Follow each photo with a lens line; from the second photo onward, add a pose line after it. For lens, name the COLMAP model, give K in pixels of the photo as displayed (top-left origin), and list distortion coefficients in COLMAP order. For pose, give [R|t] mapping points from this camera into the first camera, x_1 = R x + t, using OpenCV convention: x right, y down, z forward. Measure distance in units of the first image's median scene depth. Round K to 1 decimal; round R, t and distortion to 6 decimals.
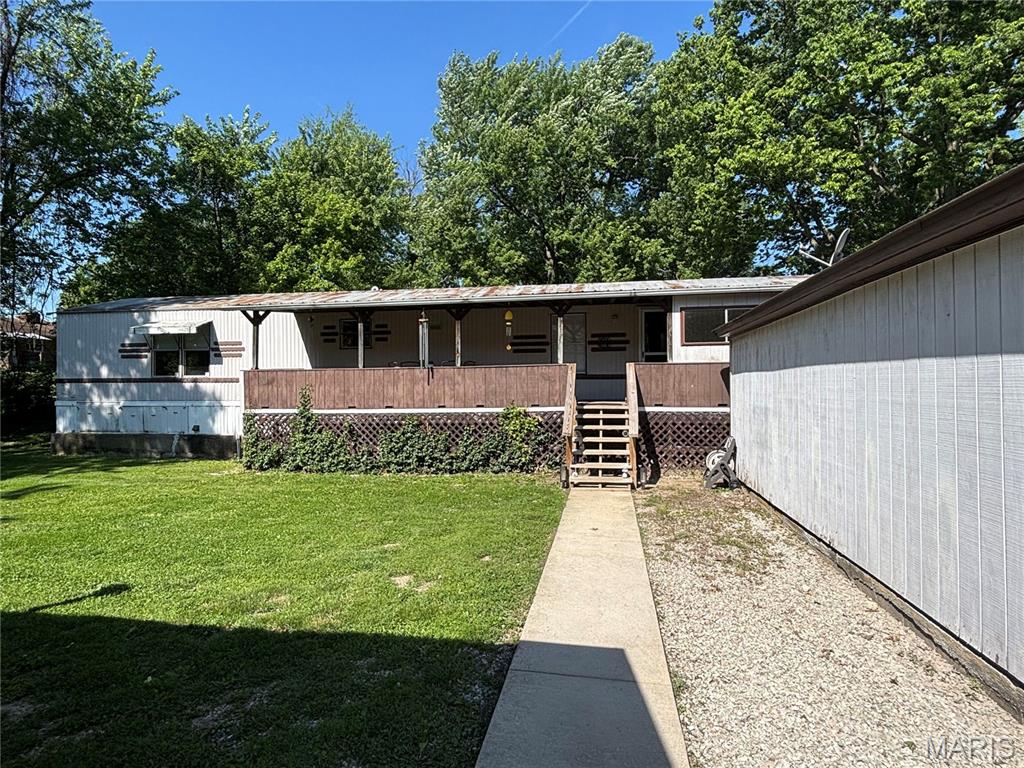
lens RADIAL K [[571.2, 0, 507.9], [0, 571.2, 384.2], [0, 0, 1]] dist [-0.008232, -0.001592]
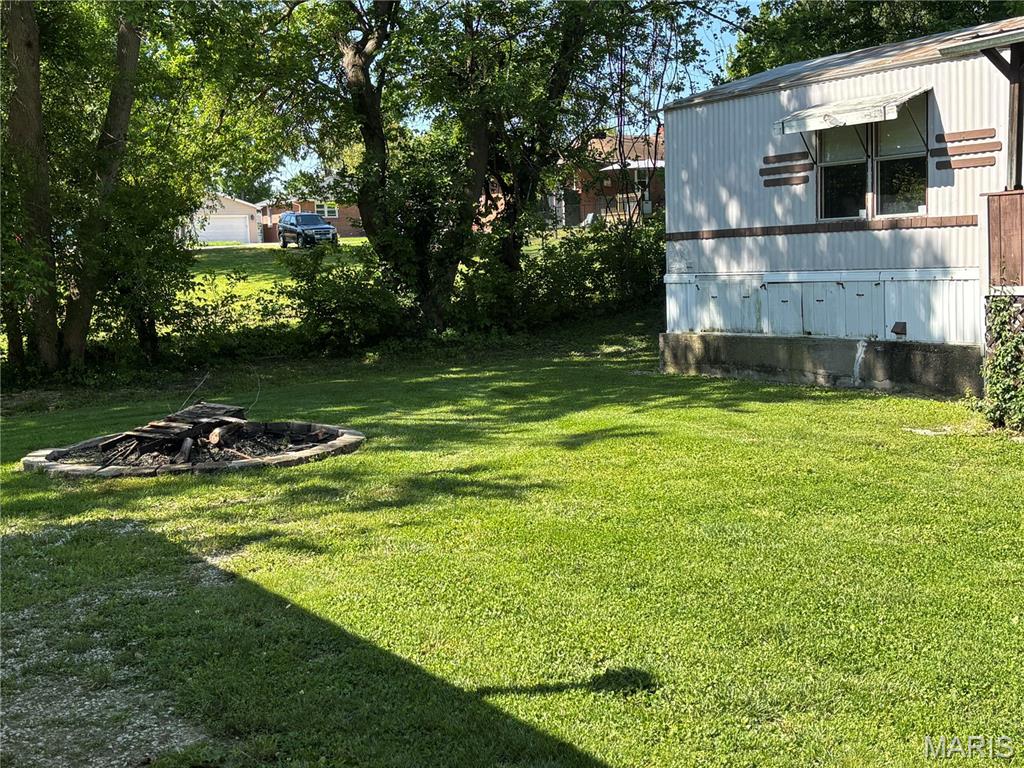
lens RADIAL K [[1216.1, 0, 508.7], [0, 1216.1, 387.4], [0, 0, 1]] dist [0.012178, 0.000000]
pose [[0.662311, 0.057793, -0.746997, -0.013448], [0.036231, 0.993384, 0.108979, 0.005958], [0.748353, -0.099243, 0.655835, 0.109641]]
